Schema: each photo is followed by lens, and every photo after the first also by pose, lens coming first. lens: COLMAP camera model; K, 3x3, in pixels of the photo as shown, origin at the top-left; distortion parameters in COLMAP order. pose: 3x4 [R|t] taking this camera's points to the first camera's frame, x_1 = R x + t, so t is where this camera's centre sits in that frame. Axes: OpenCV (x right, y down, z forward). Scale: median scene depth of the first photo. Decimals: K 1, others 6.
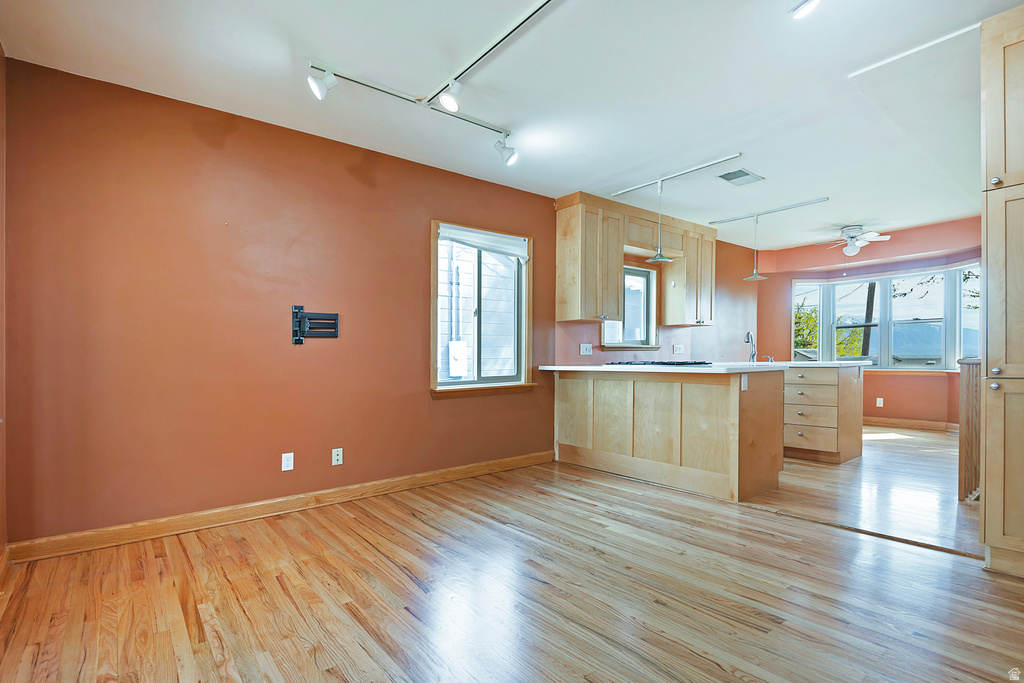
lens RADIAL K [[482.8, 0, 525.3], [0, 482.8, 352.3], [0, 0, 1]] dist [0.036669, -0.025119]
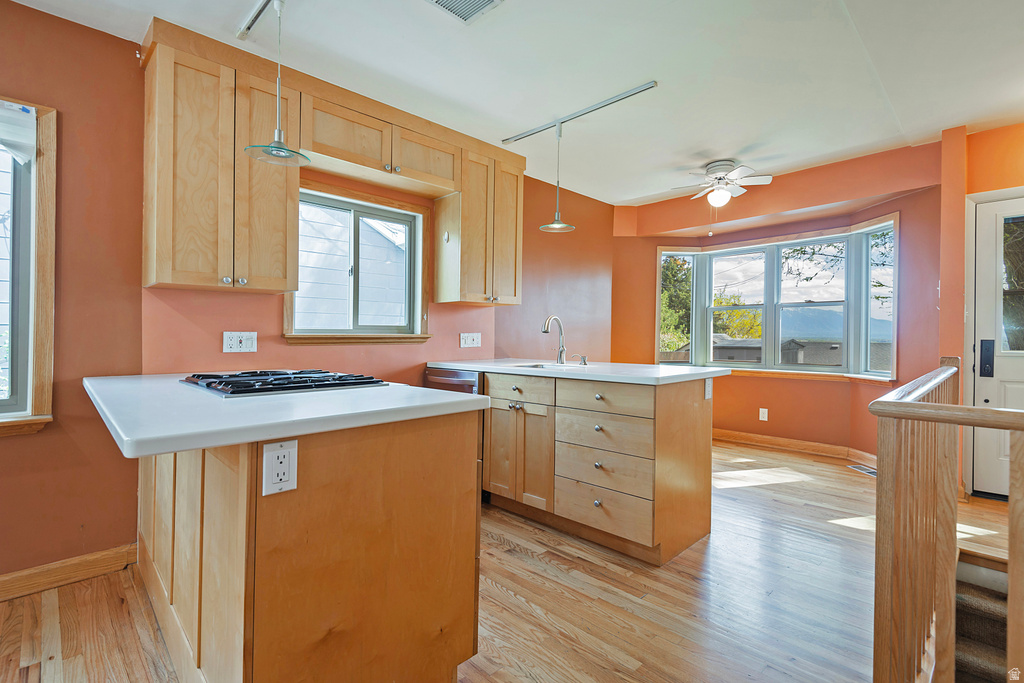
lens RADIAL K [[486.5, 0, 513.5], [0, 486.5, 332.3], [0, 0, 1]] dist [0.019661, -0.000099]
pose [[0.994183, 0.013654, 0.106830, 0.484268], [-0.013524, 0.999907, -0.001941, -0.026439], [-0.106847, 0.000485, 0.994275, 0.550159]]
